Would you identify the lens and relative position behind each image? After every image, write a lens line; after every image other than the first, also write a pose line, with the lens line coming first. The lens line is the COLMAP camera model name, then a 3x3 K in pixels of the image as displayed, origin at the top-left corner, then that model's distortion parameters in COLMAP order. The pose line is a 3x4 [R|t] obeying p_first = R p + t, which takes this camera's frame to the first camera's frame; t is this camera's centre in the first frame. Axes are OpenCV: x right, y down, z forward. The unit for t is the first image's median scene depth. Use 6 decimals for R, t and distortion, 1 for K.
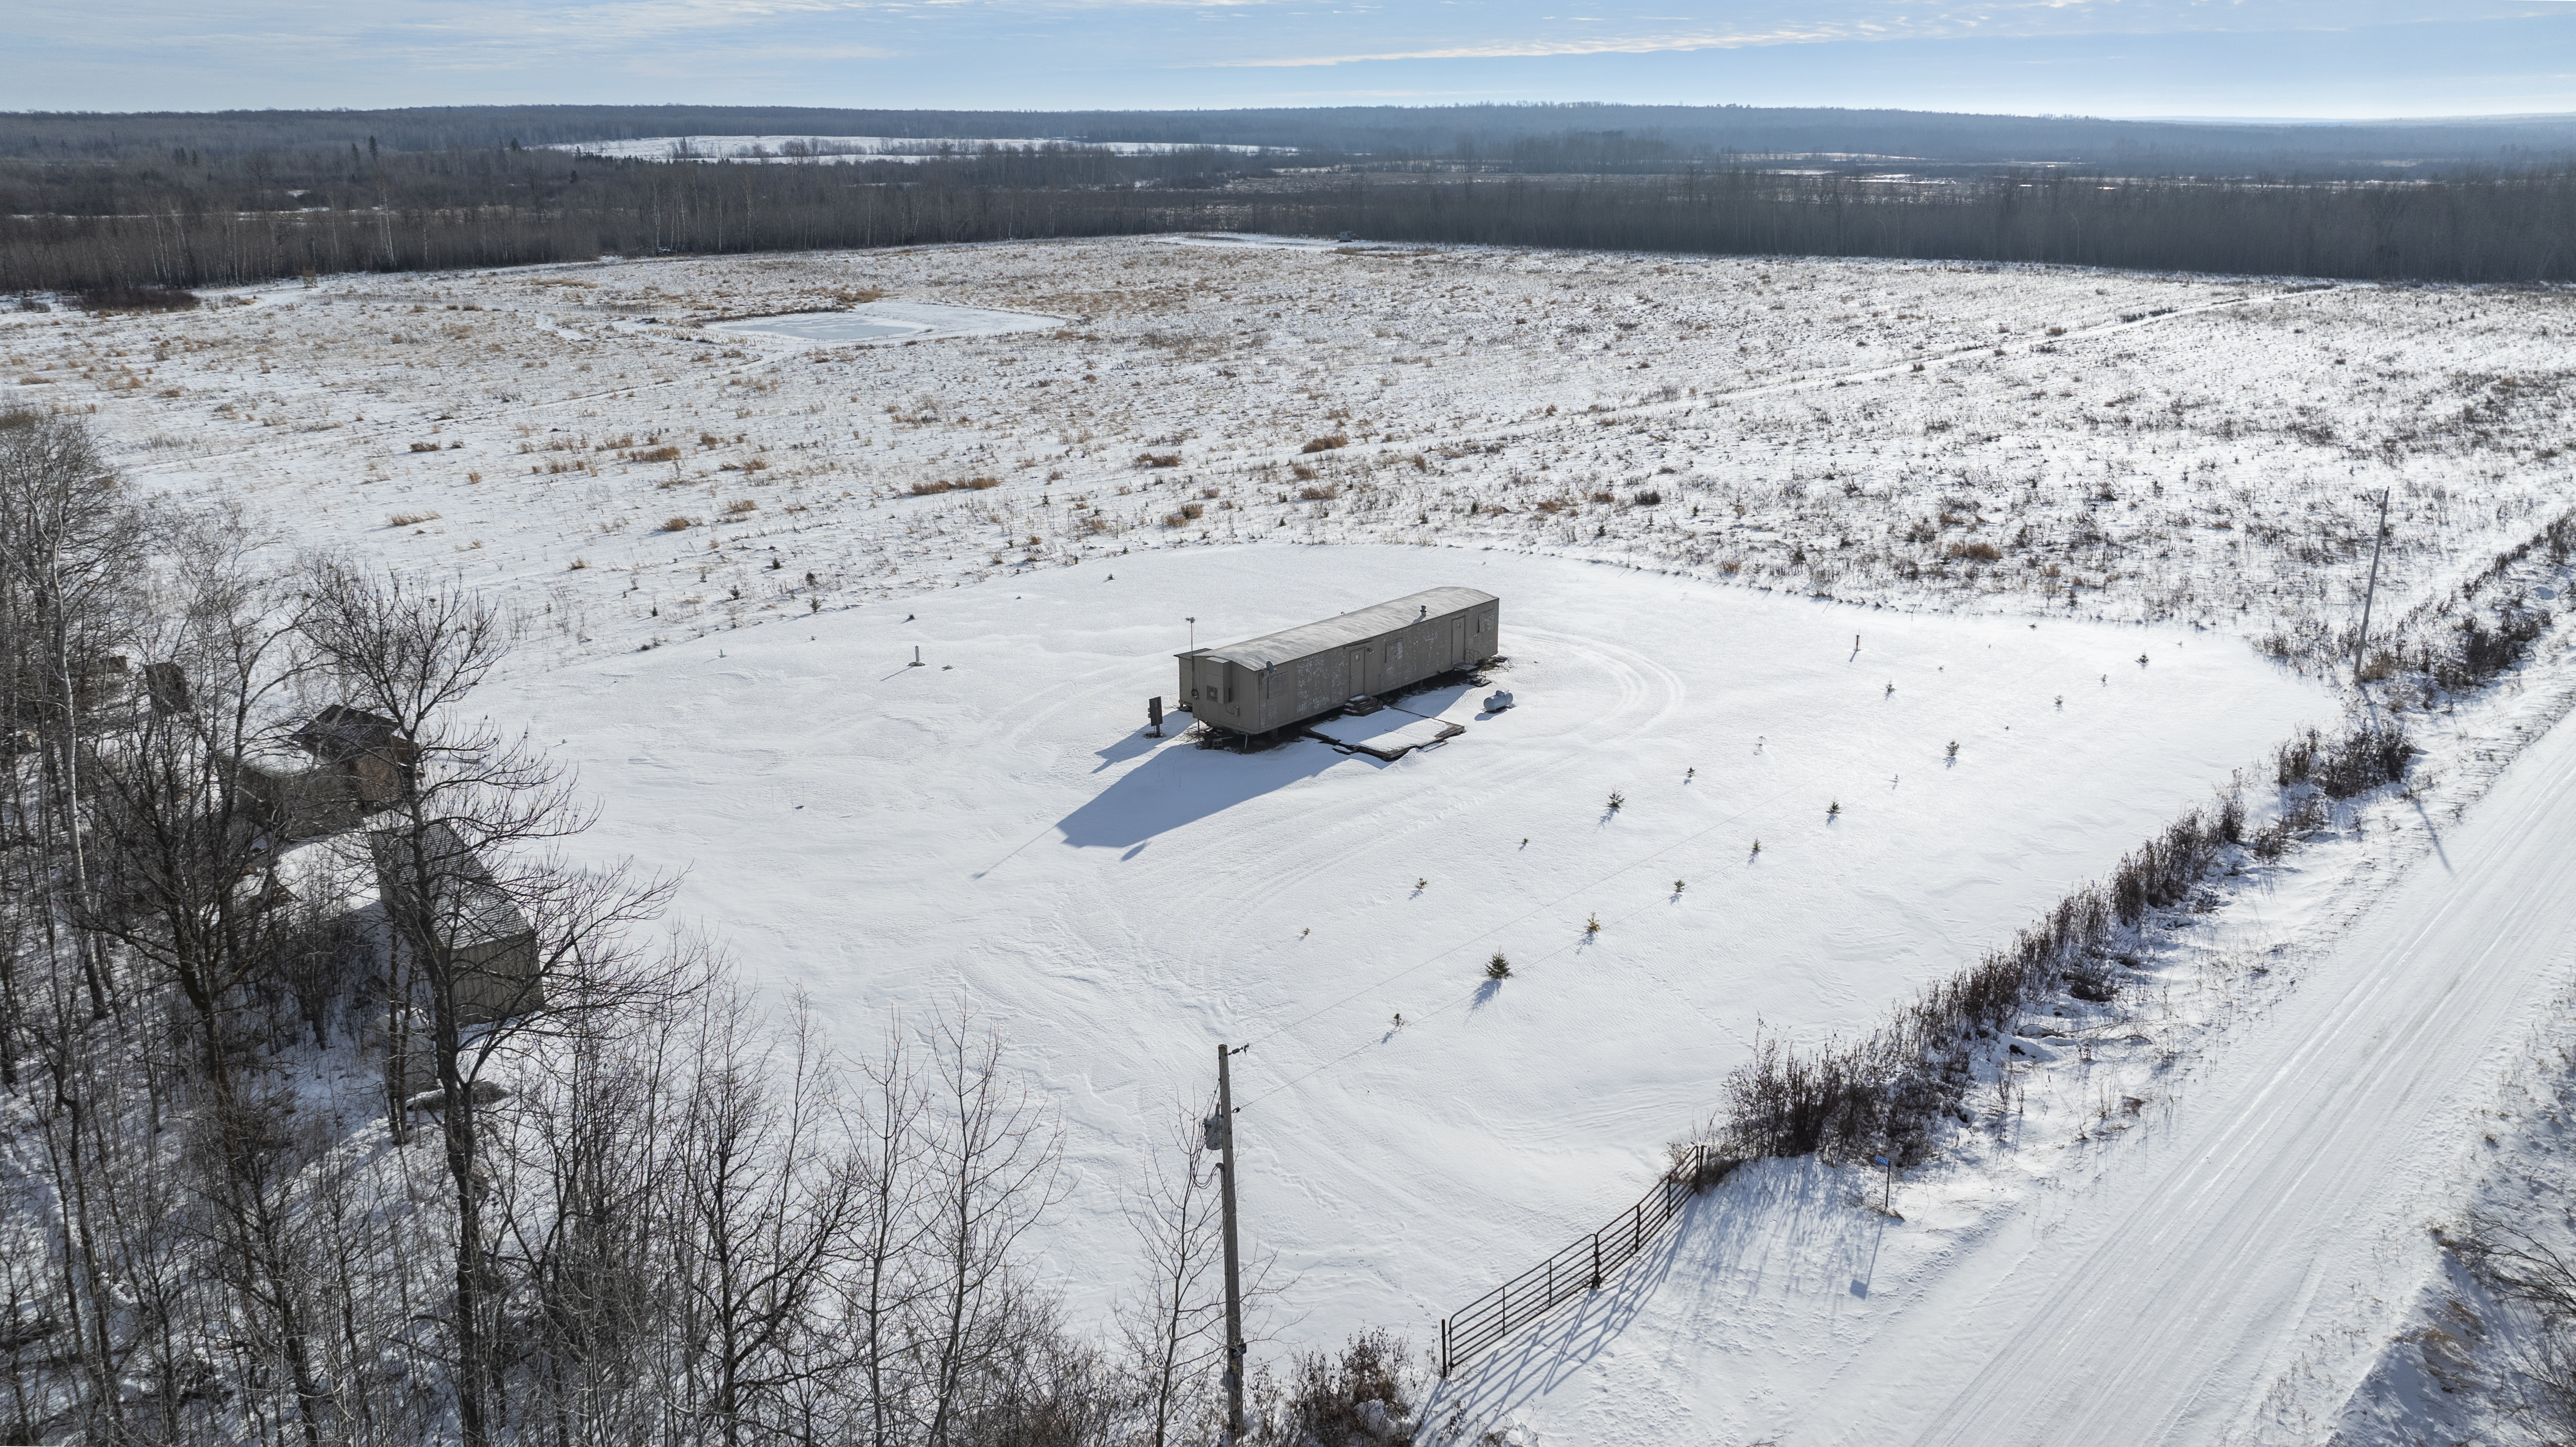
lens RADIAL K [[1864.6, 0, 1288.5], [0, 1864.6, 724.4], [0, 0, 1]] dist [-0.006546, -0.000853]
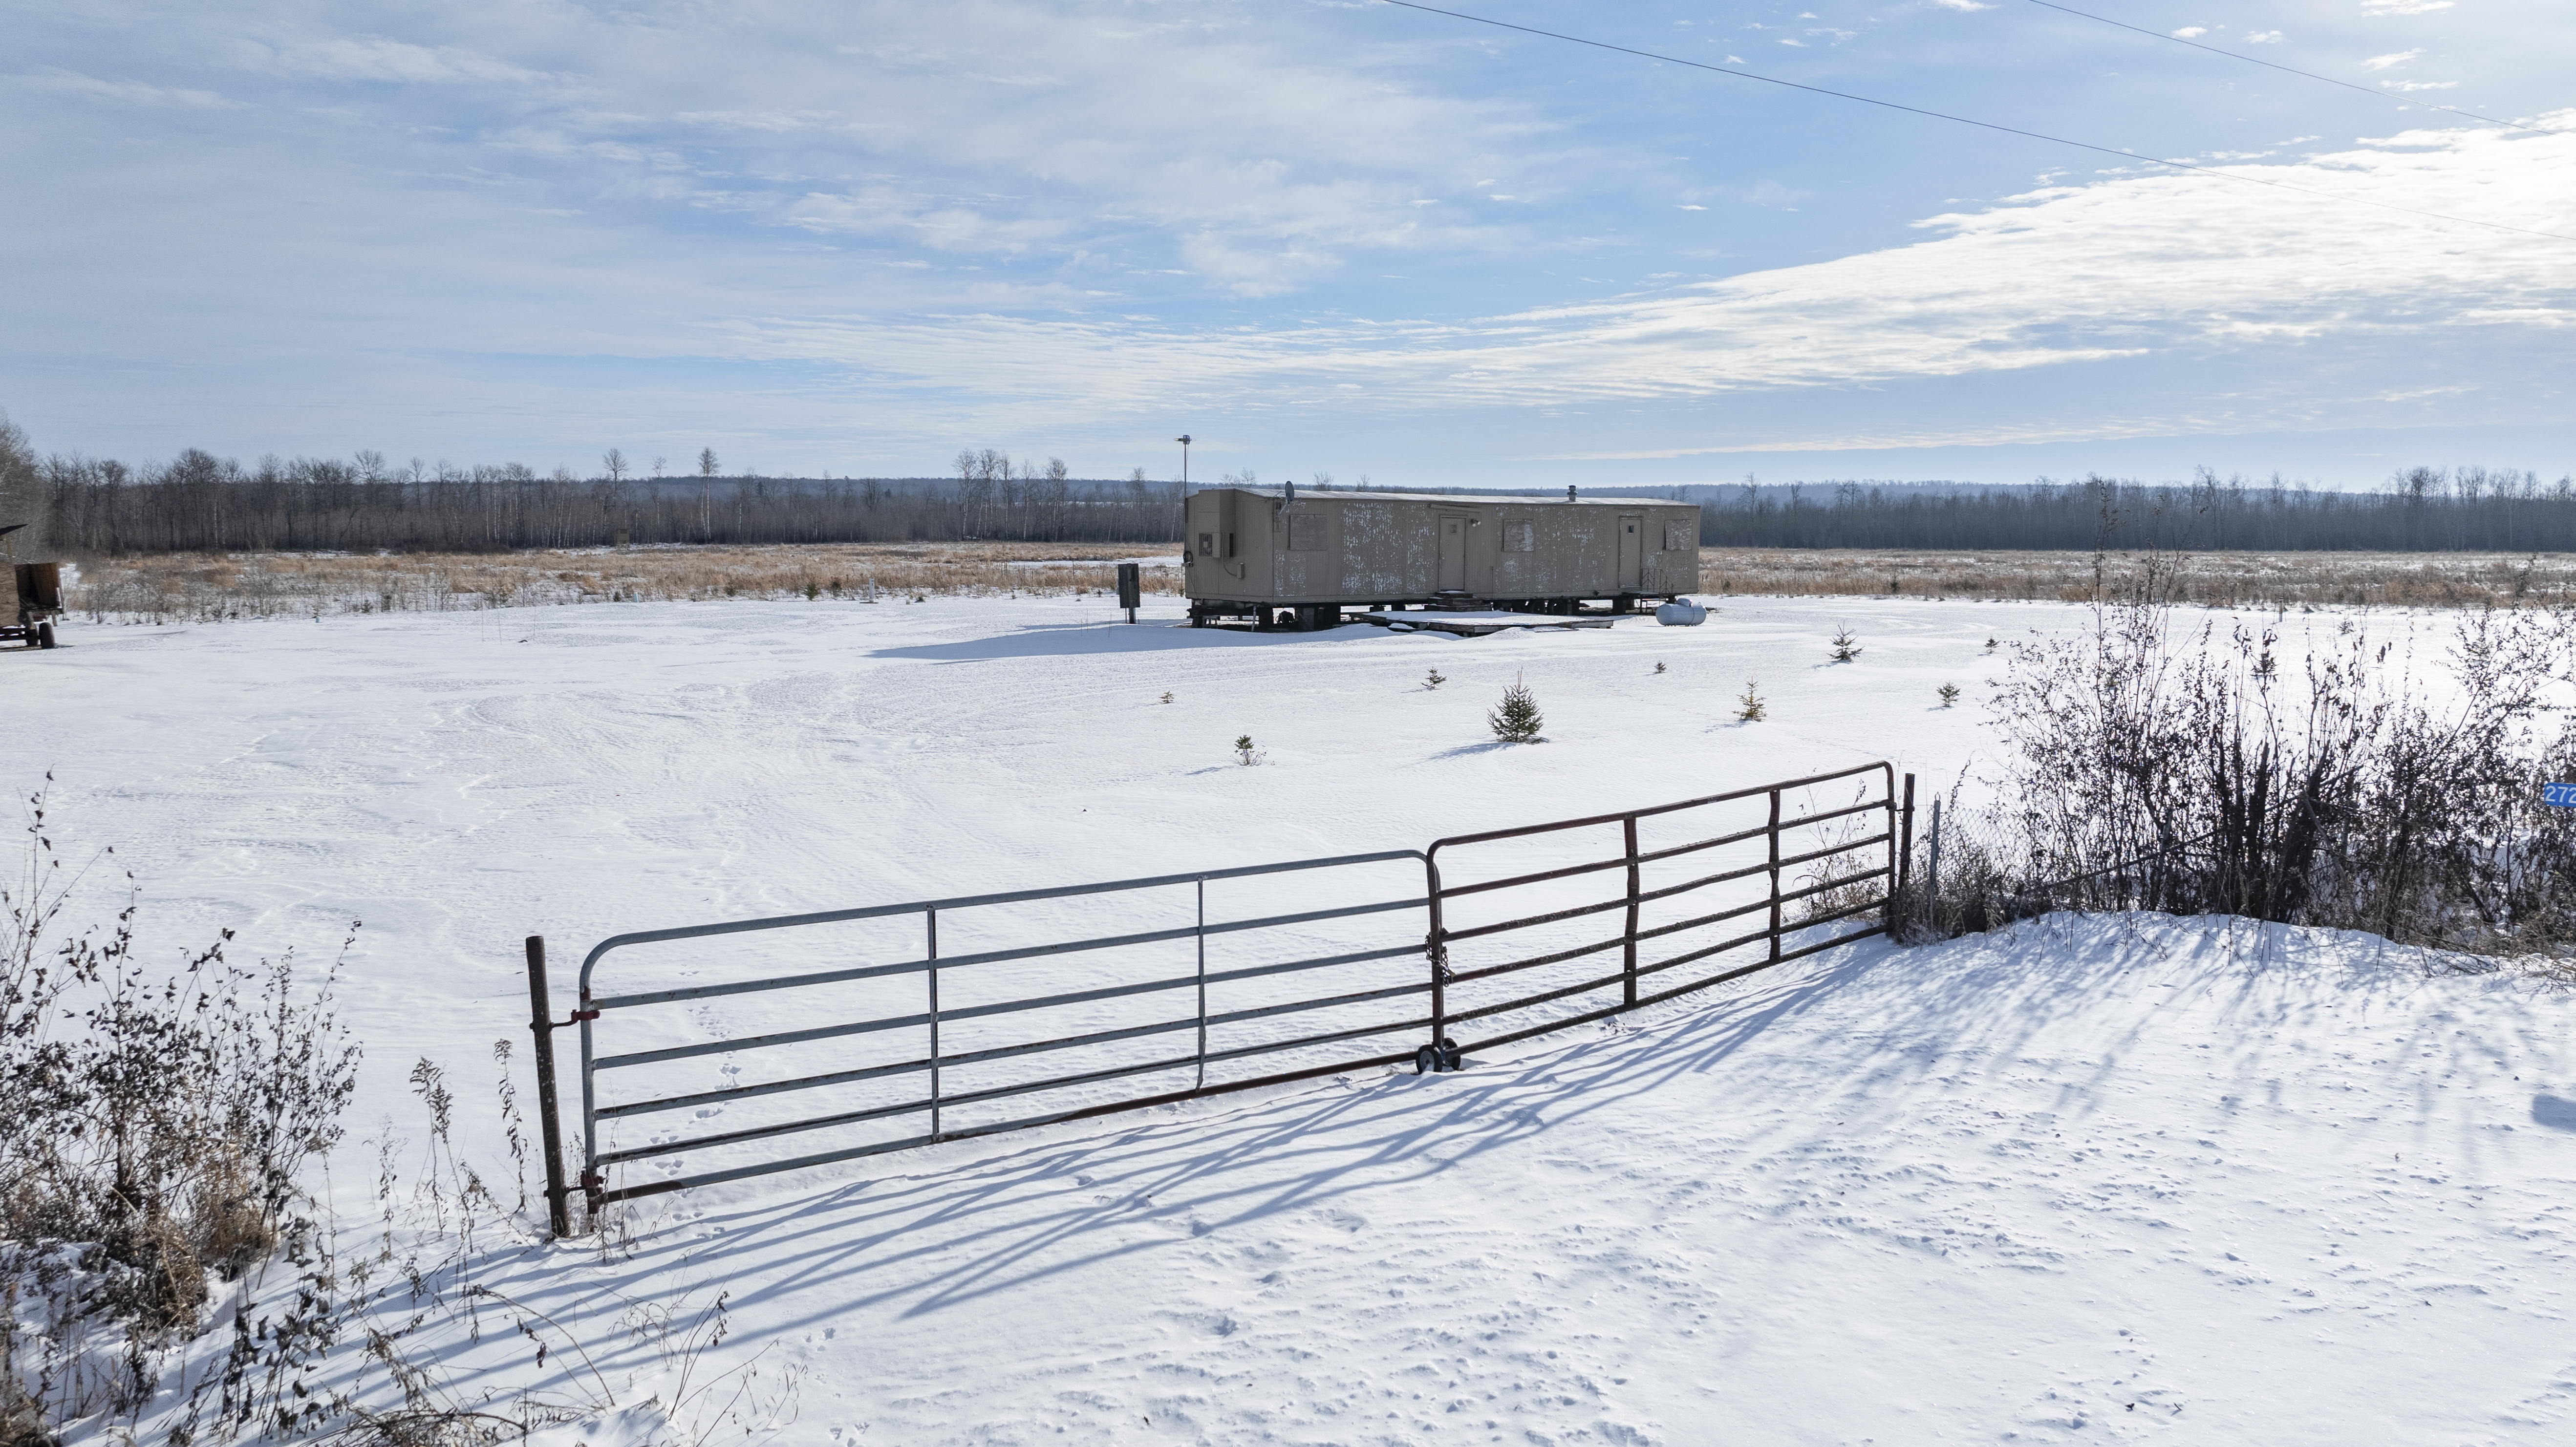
lens RADIAL K [[1864.6, 0, 1289.0], [0, 1864.6, 722.2], [0, 0, 1]] dist [-0.006546, -0.000853]
pose [[0.984009, 0.029896, -0.175590, 0.189653], [-0.064051, 0.979260, -0.192218, 0.305560], [0.166202, 0.200391, 0.965516, 0.740758]]
